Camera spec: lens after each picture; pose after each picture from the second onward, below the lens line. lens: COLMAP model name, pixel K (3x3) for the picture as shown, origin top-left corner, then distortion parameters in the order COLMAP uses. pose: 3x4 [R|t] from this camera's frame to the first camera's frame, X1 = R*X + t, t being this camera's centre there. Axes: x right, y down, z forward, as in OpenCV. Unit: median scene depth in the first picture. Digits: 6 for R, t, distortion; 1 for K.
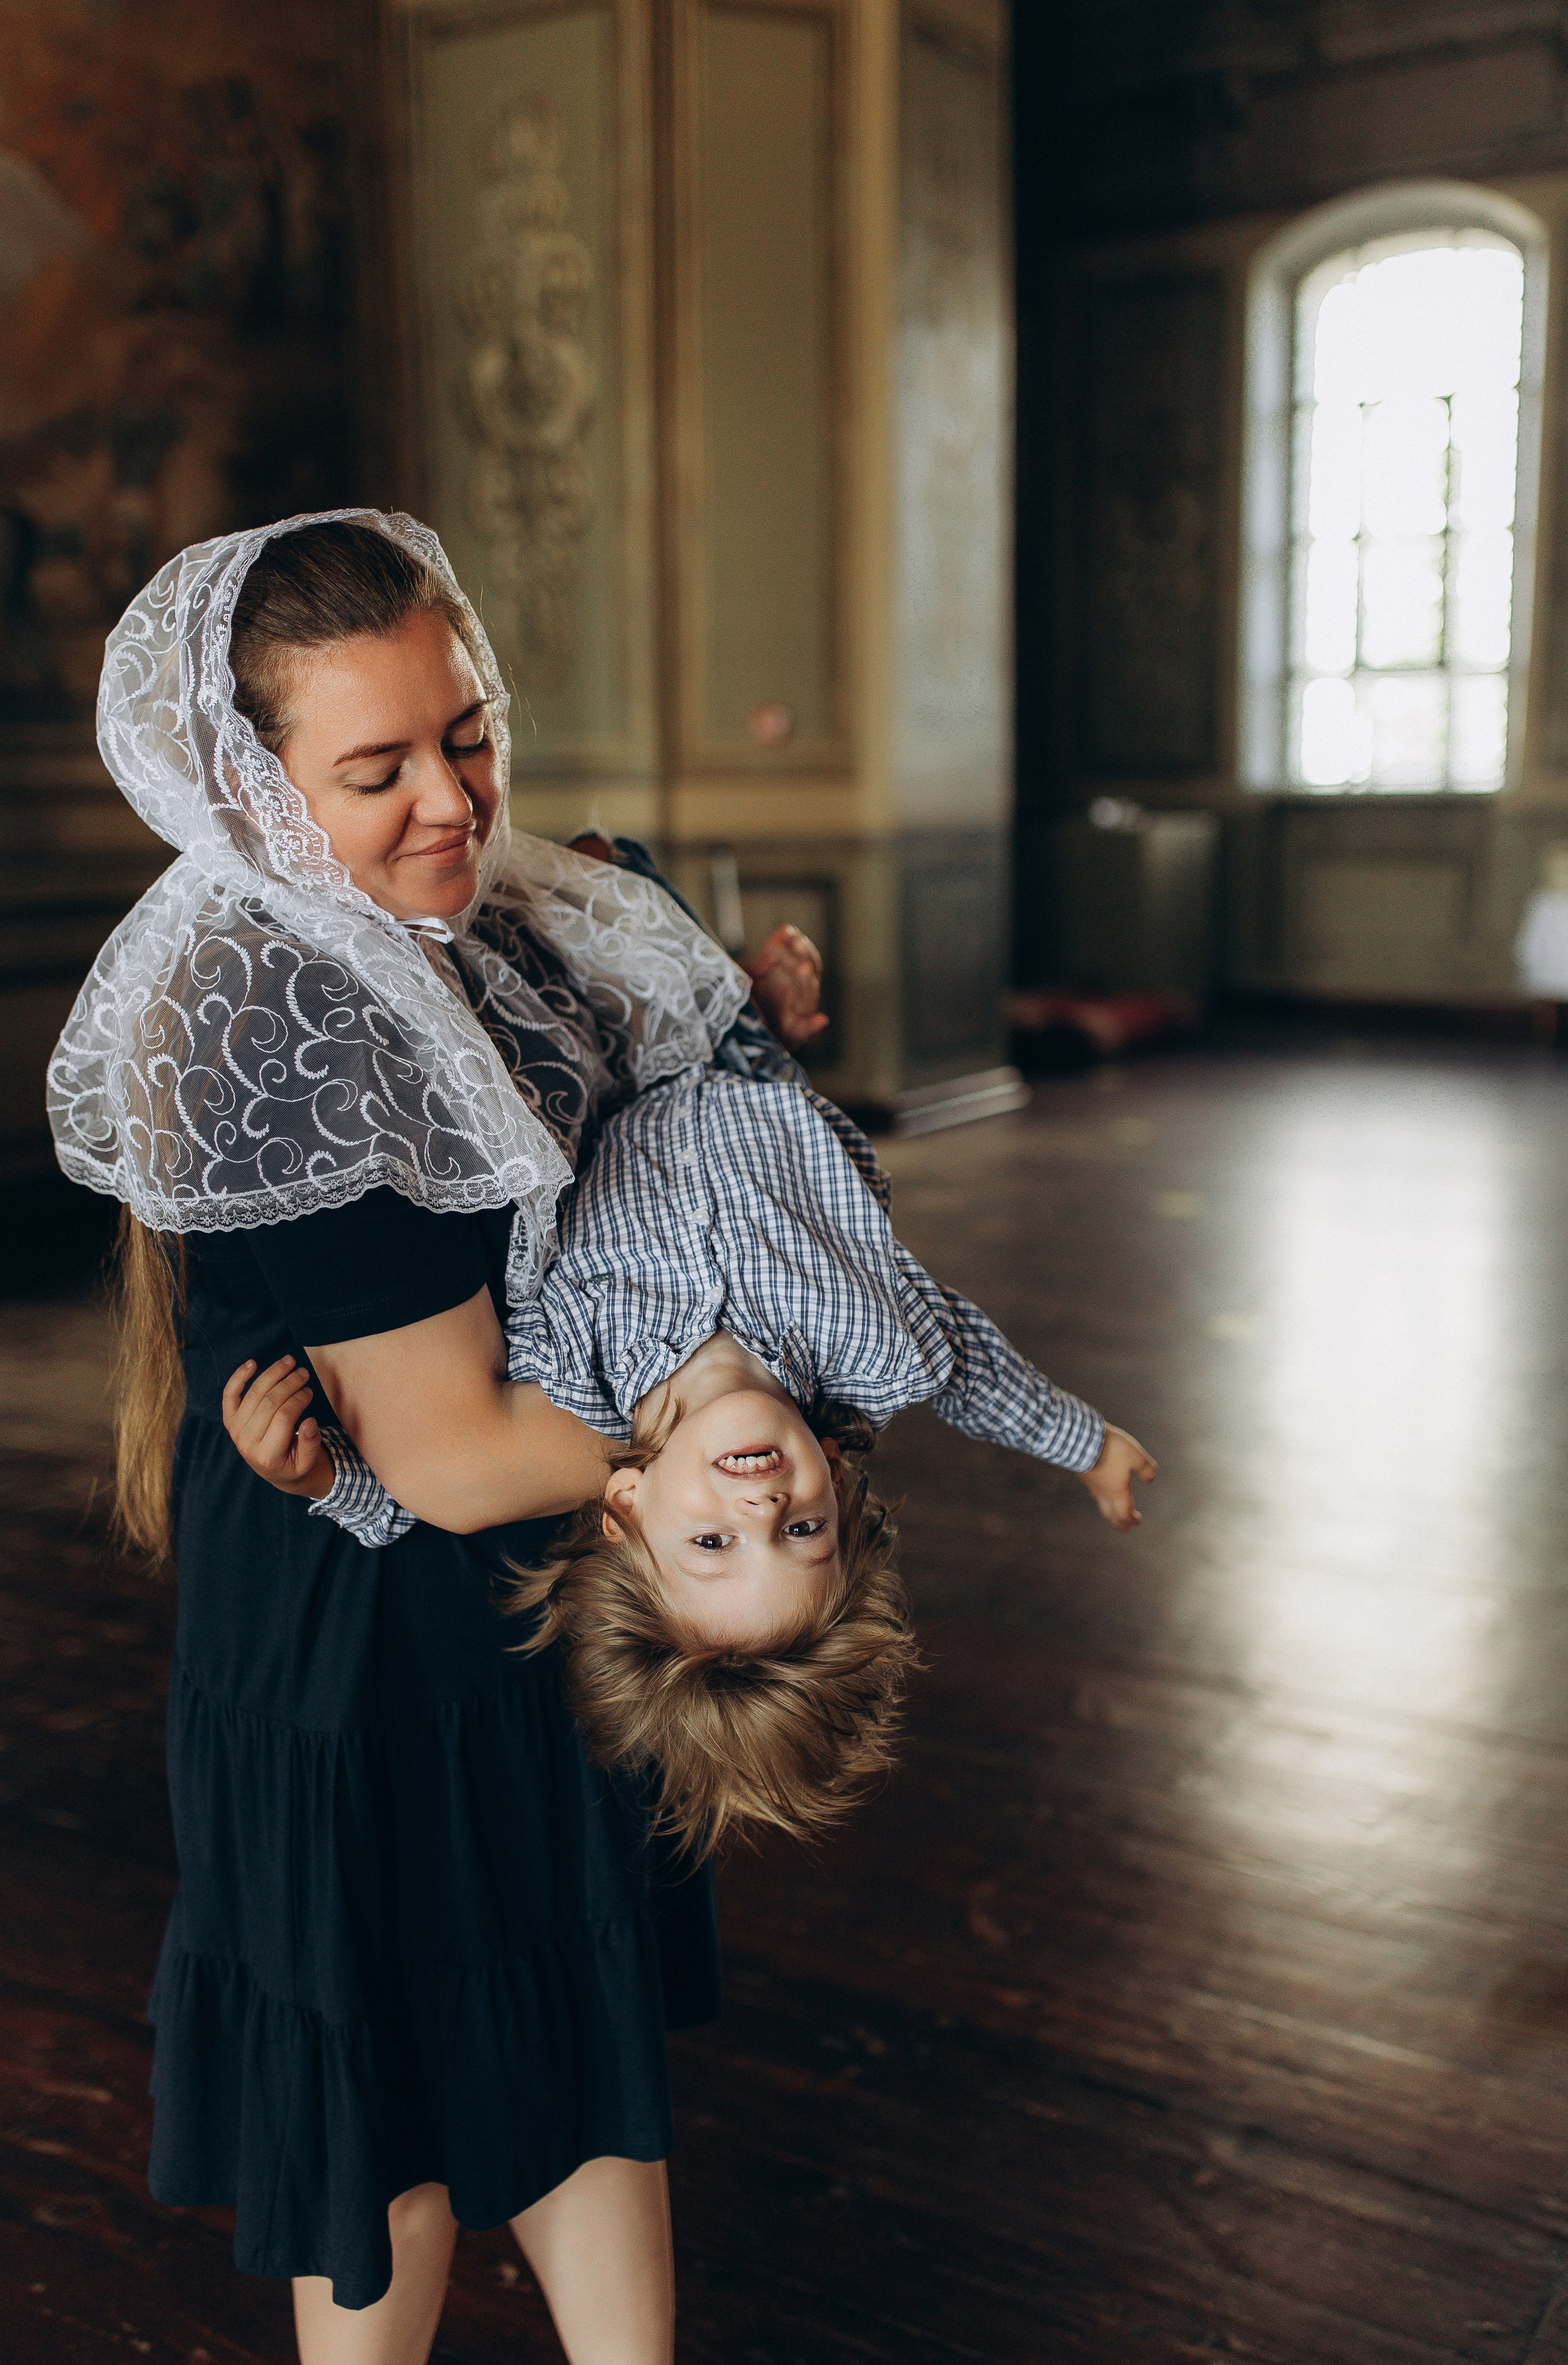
lens RADIAL K [[2216.6, 0, 783.5], [0, 2216.6, 1180.5], [0, 0, 1]] dist [-0.005506, 0.000000]
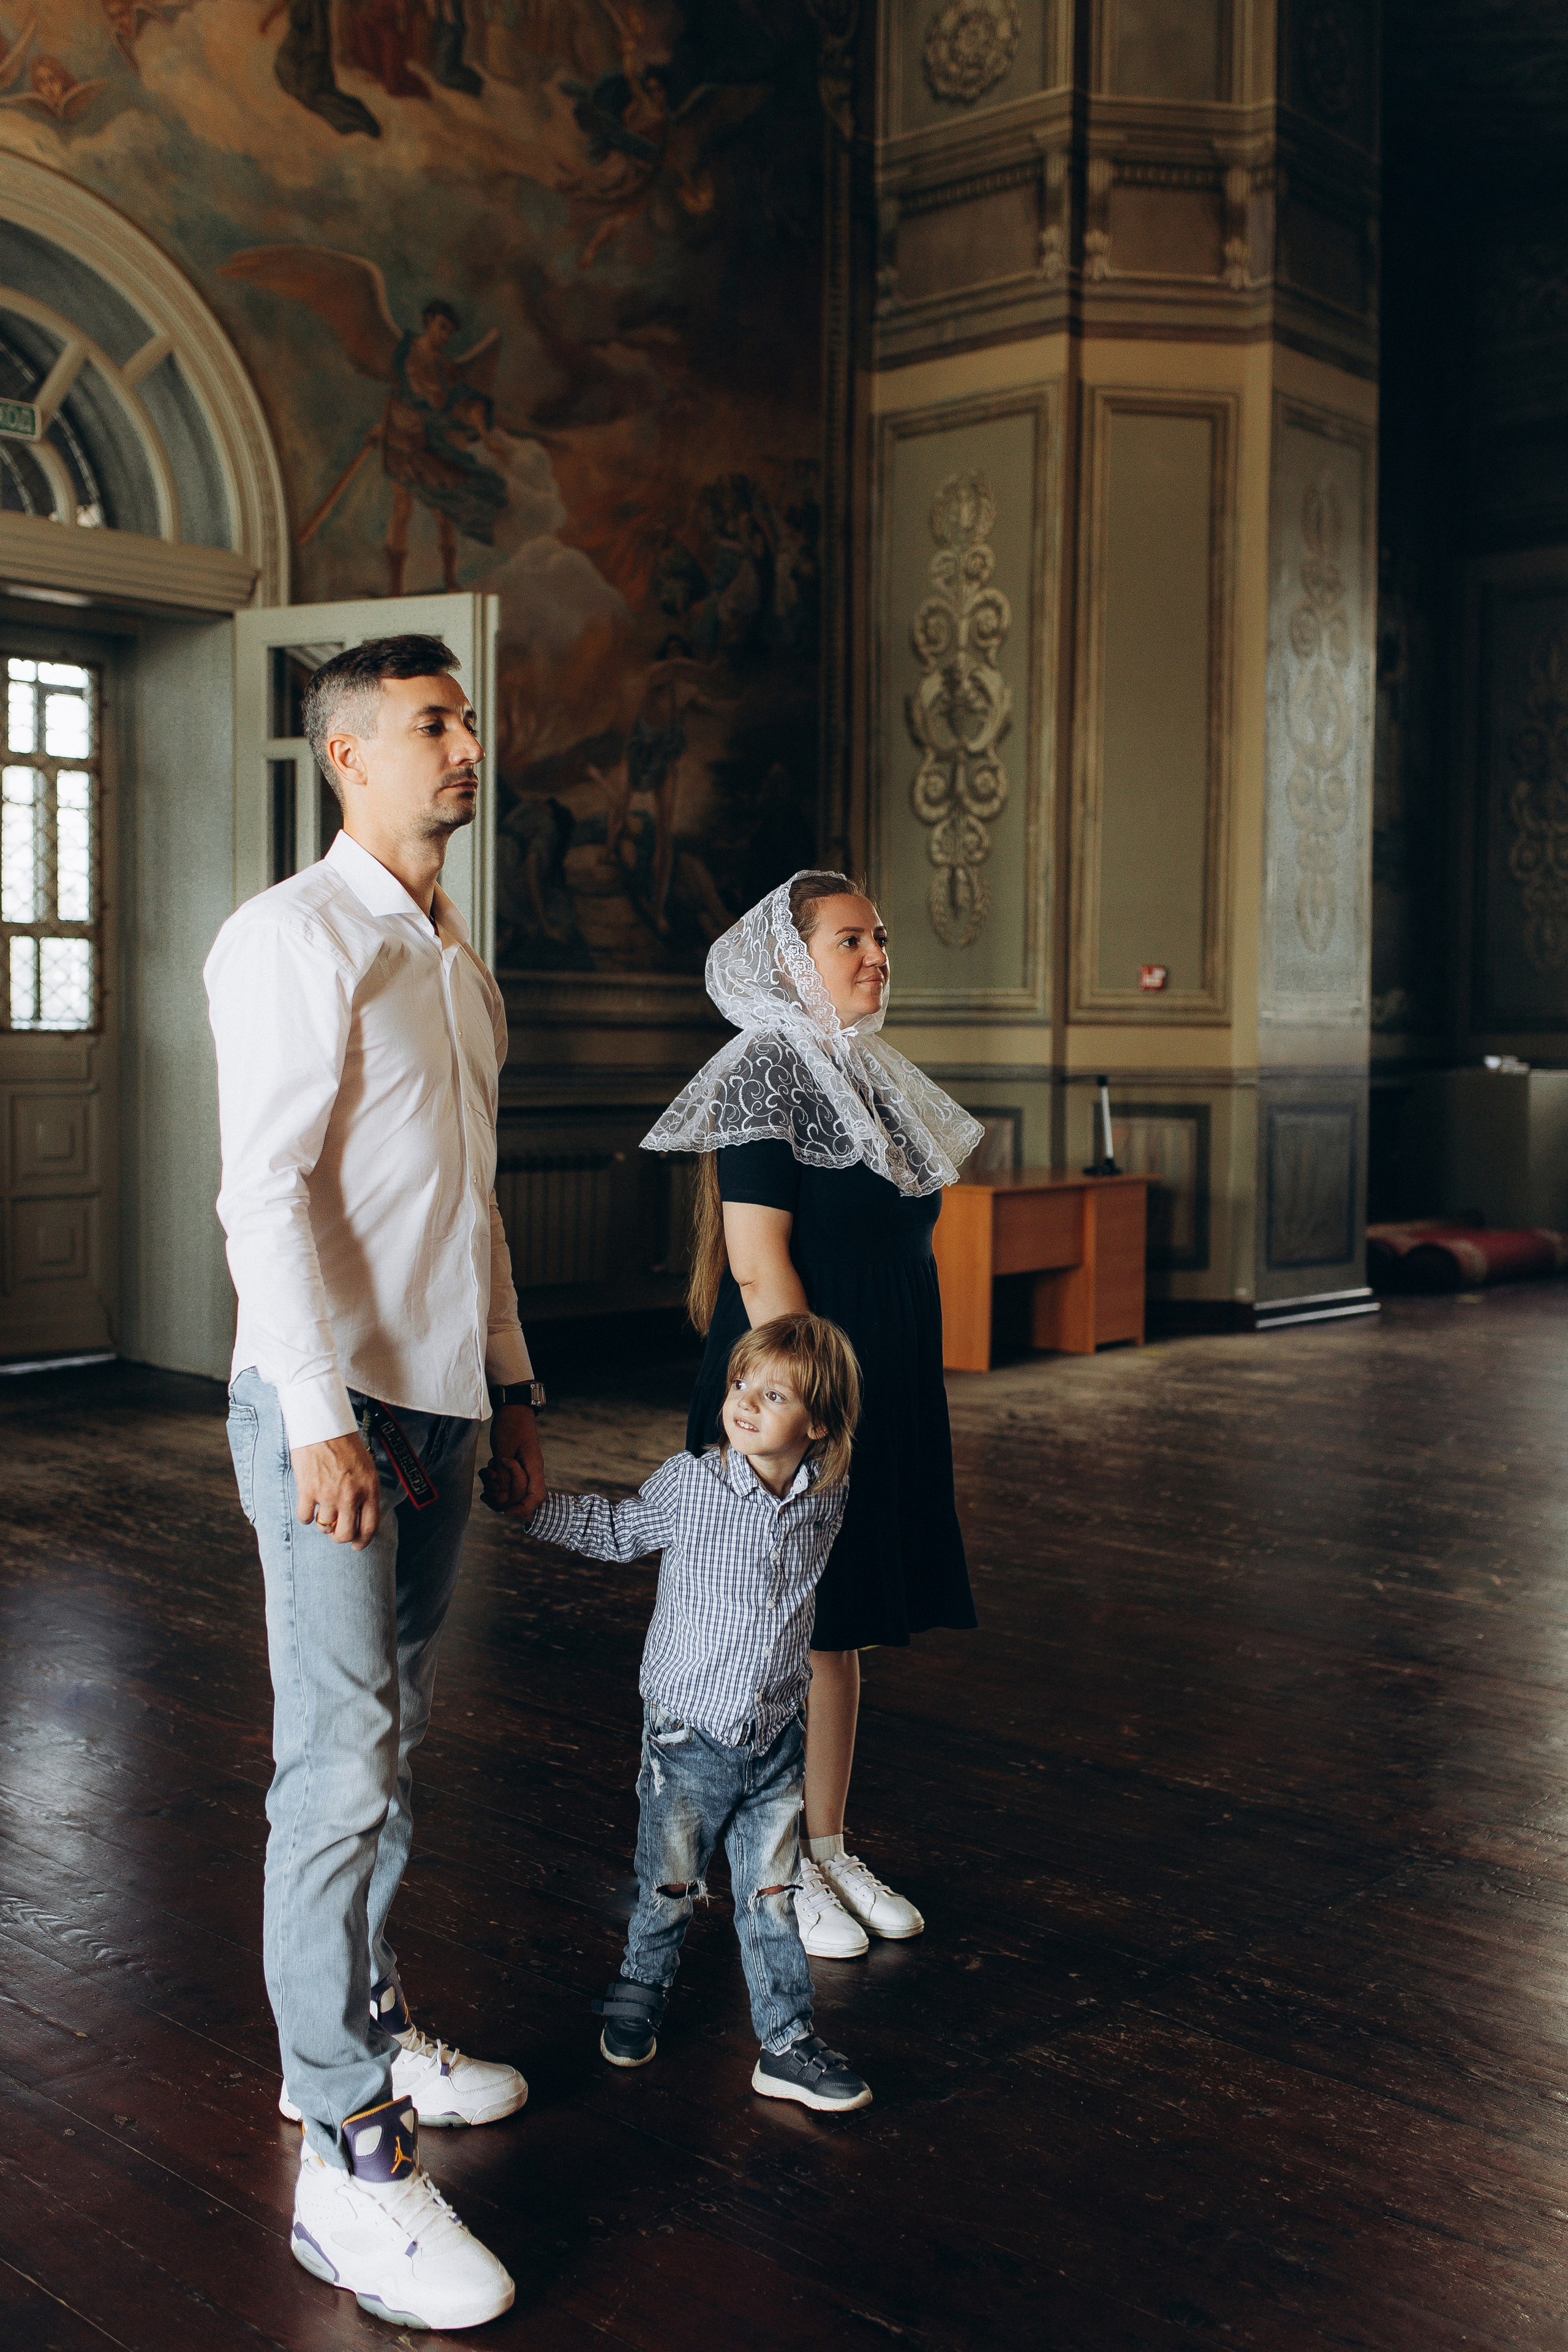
lens RADIAL K [[2204.5, 0, 778.6], [0, 2204.5, 1172.0], [0, 0, 1]] dist [-0.005506, 0.000000]
pose [[0.978879, 0.034726, -0.201468, 0.041057], [-0.056505, 0.993036, -0.103380, 0.030557], [0.196475, 0.112580, 0.974024, -0.179157]]
